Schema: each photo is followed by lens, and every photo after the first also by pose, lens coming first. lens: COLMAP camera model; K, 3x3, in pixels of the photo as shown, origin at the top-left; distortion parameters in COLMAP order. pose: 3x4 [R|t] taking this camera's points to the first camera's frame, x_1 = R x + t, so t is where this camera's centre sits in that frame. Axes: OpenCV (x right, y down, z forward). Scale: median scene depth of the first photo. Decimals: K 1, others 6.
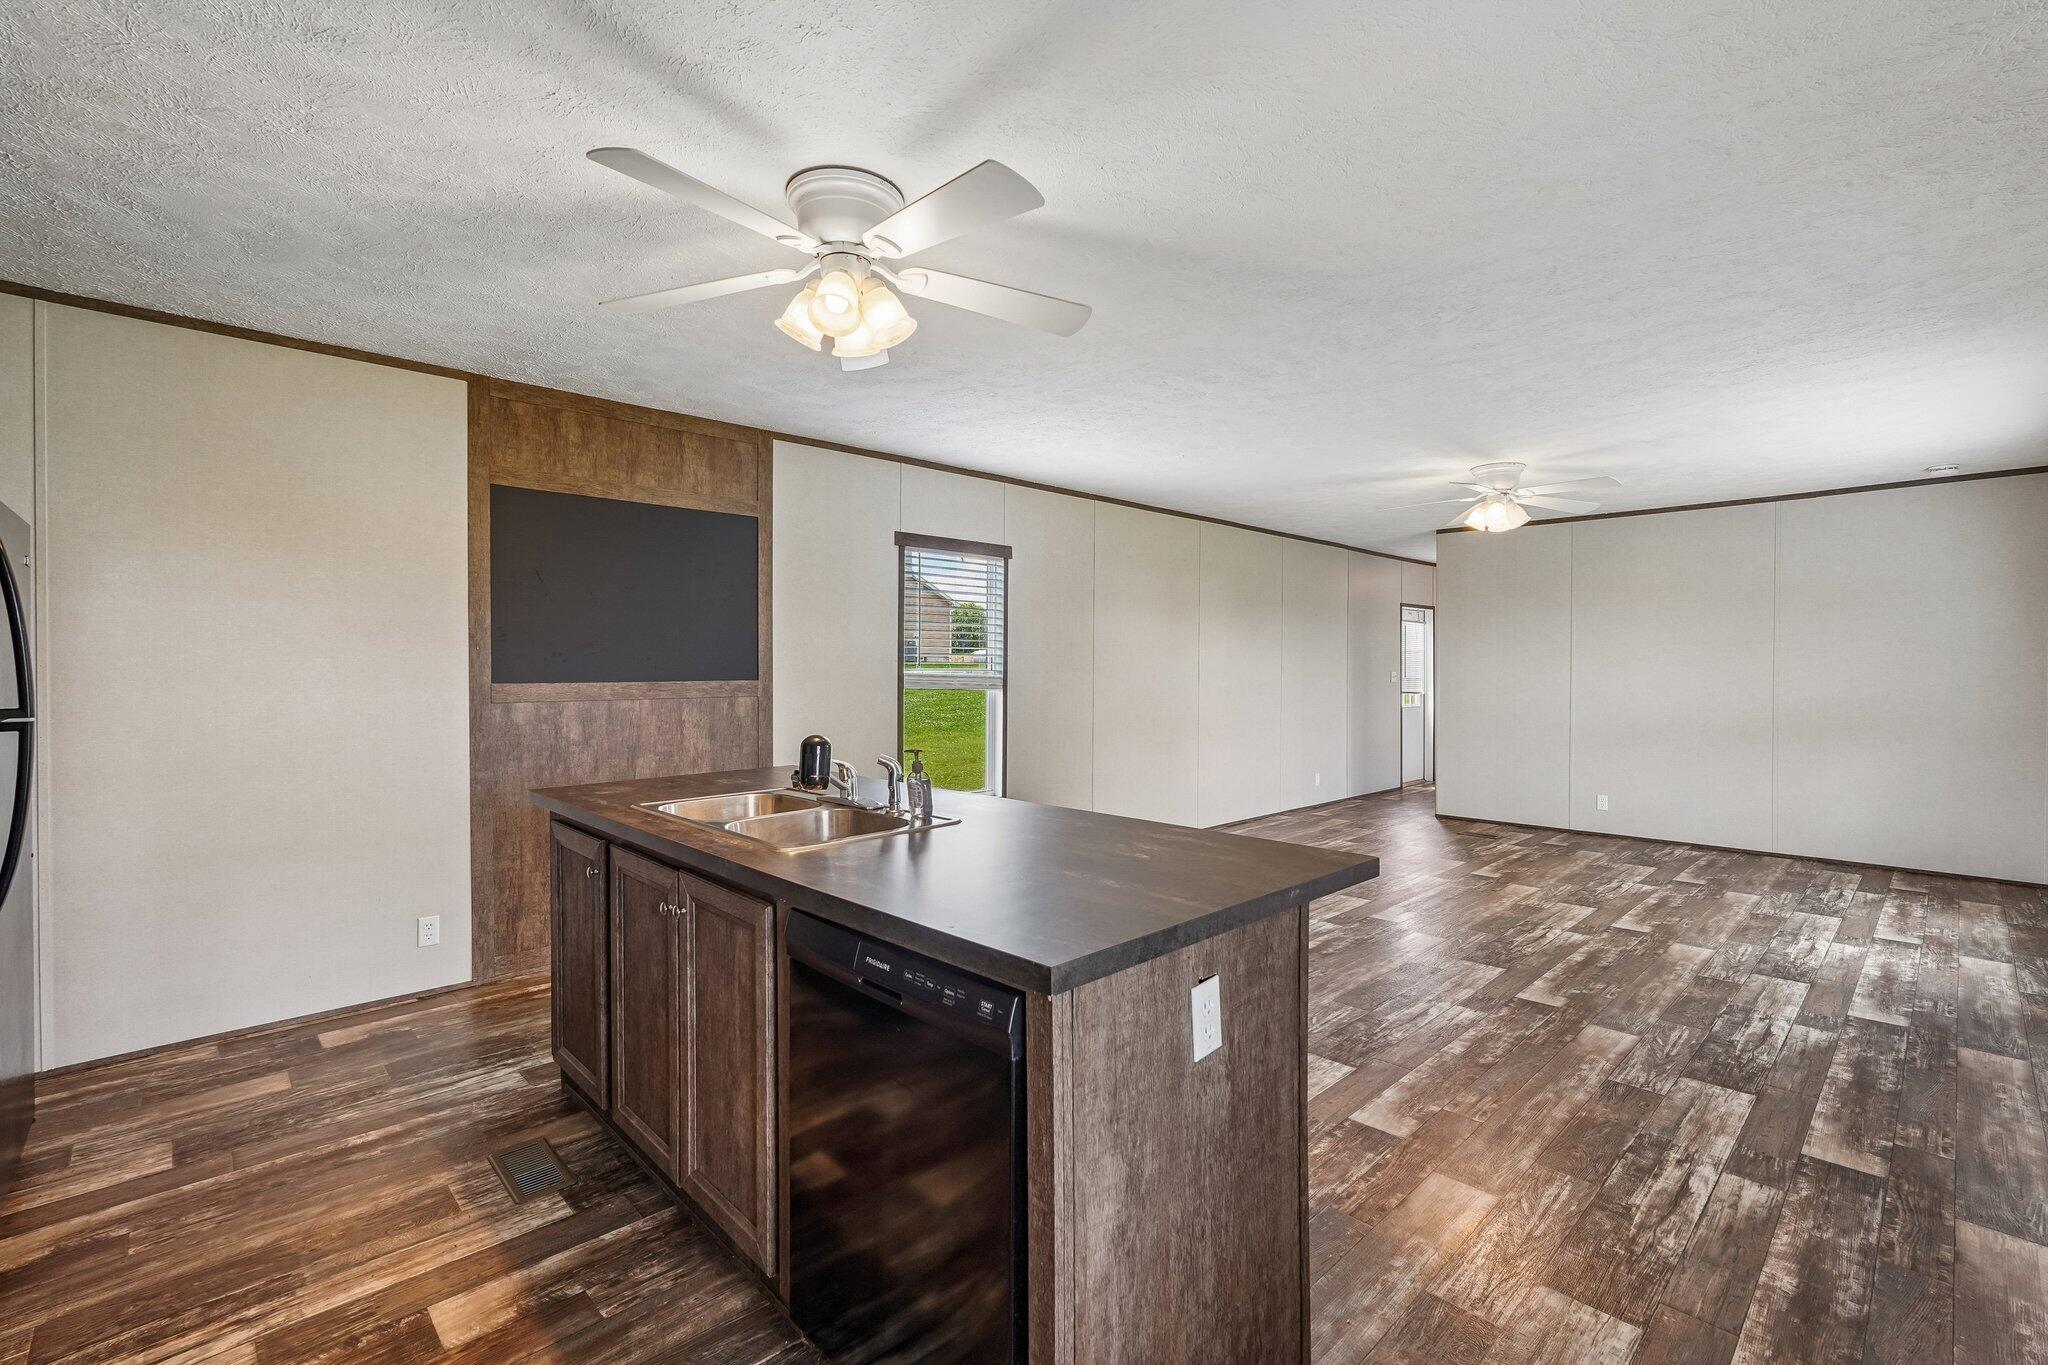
lens RADIAL K [[899.3, 0, 1021.4], [0, 899.3, 669.9], [0, 0, 1]] dist [-0.008879, 0.005579]
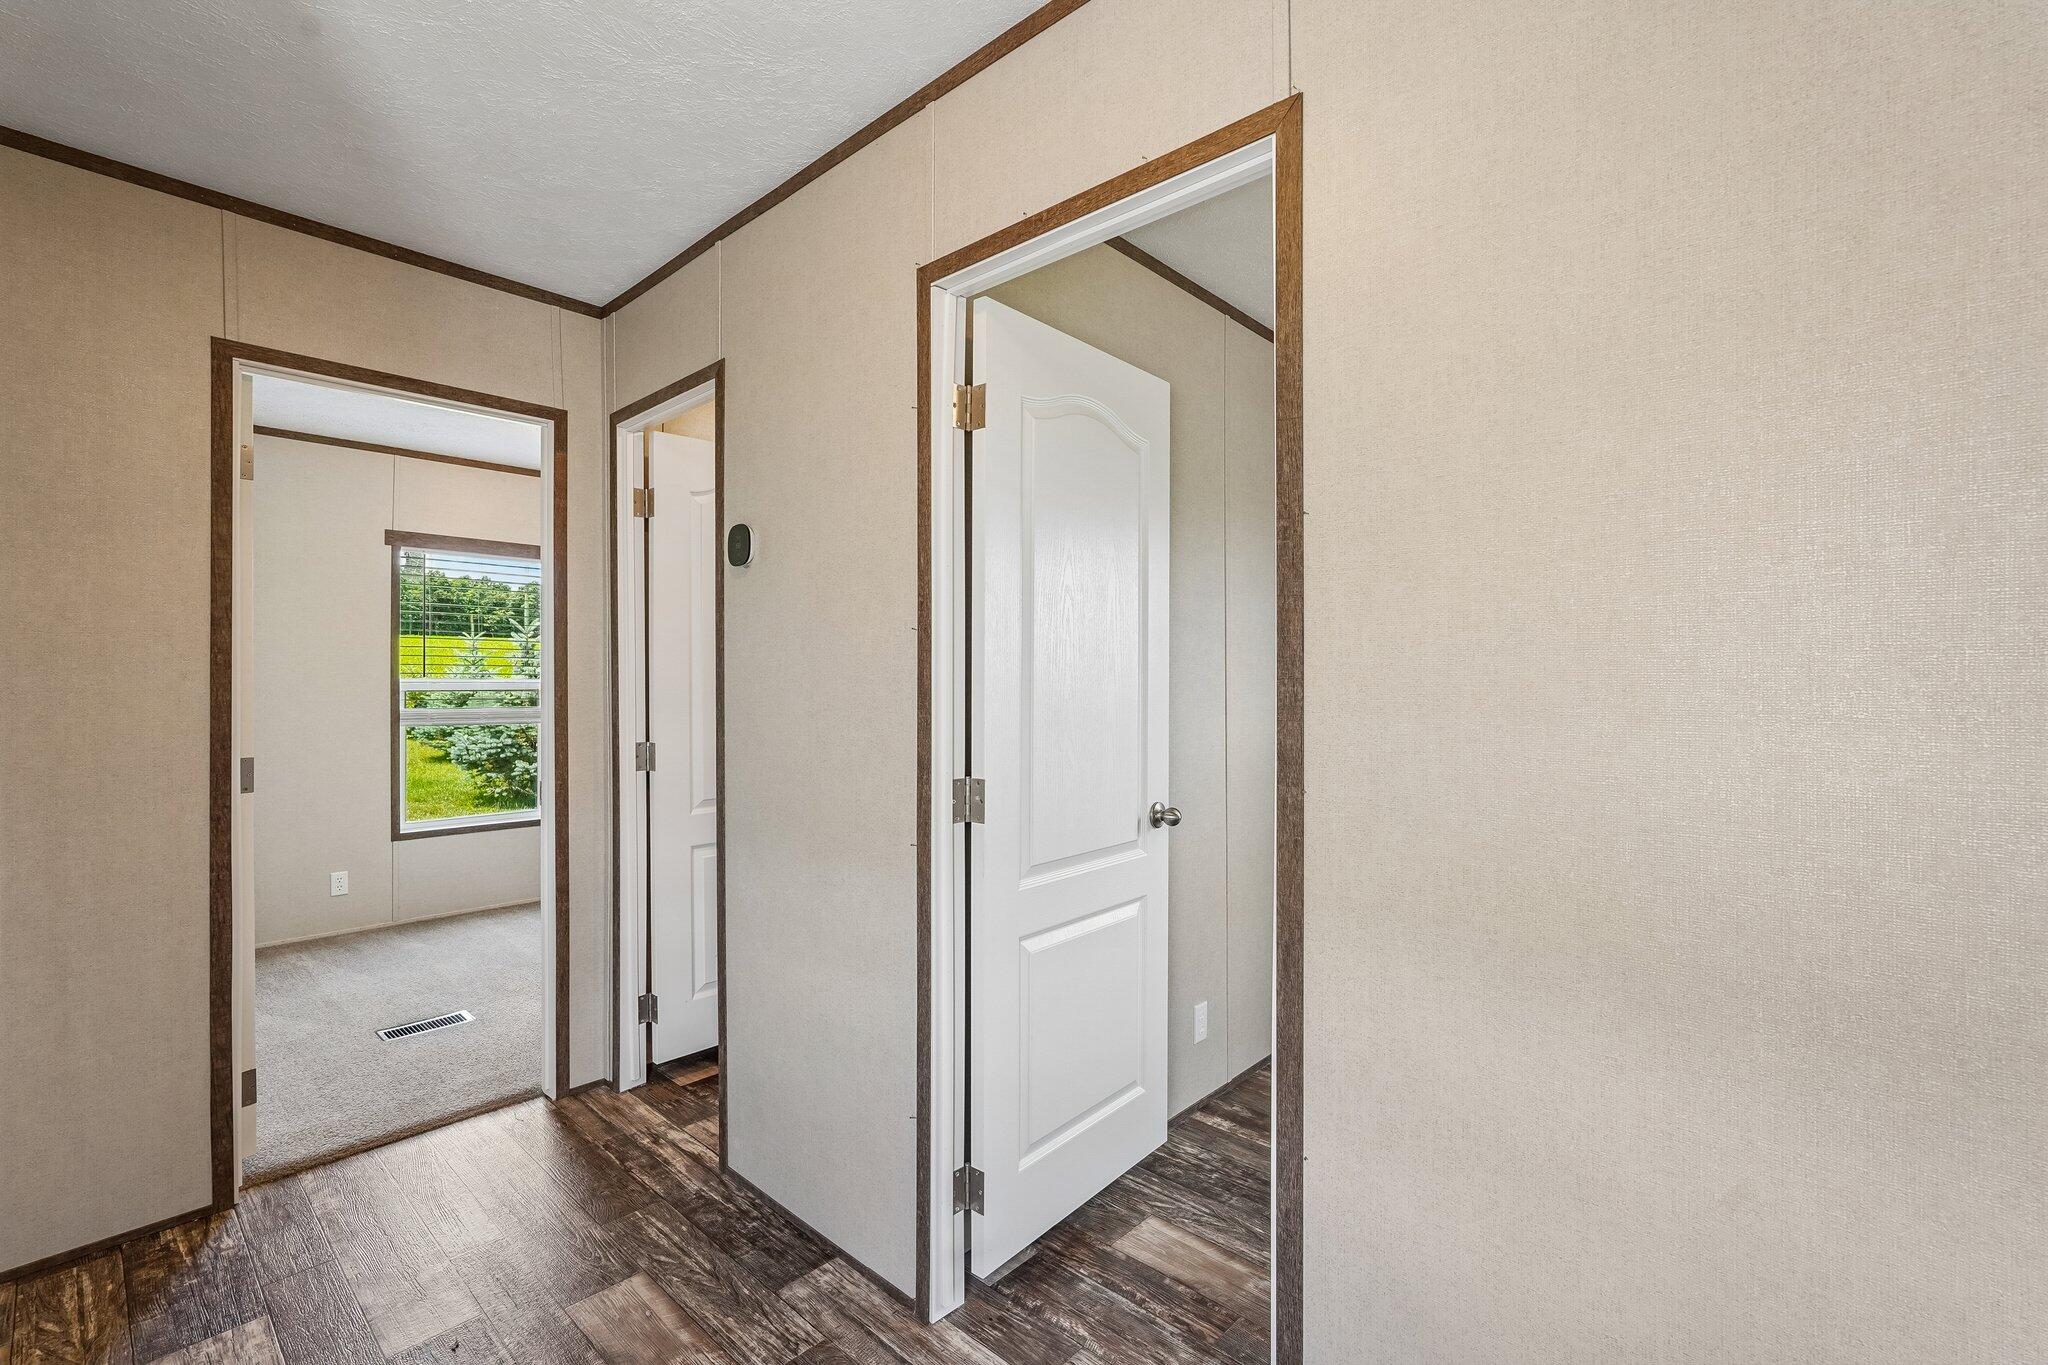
lens RADIAL K [[899.3, 0, 1020.7], [0, 899.3, 675.8], [0, 0, 1]] dist [-0.008879, 0.005579]
pose [[-0.068471, -0.002519, 0.997650, -2.815077], [0.004975, 0.999984, 0.002866, -0.031952], [-0.997641, 0.005159, -0.068457, 1.334658]]
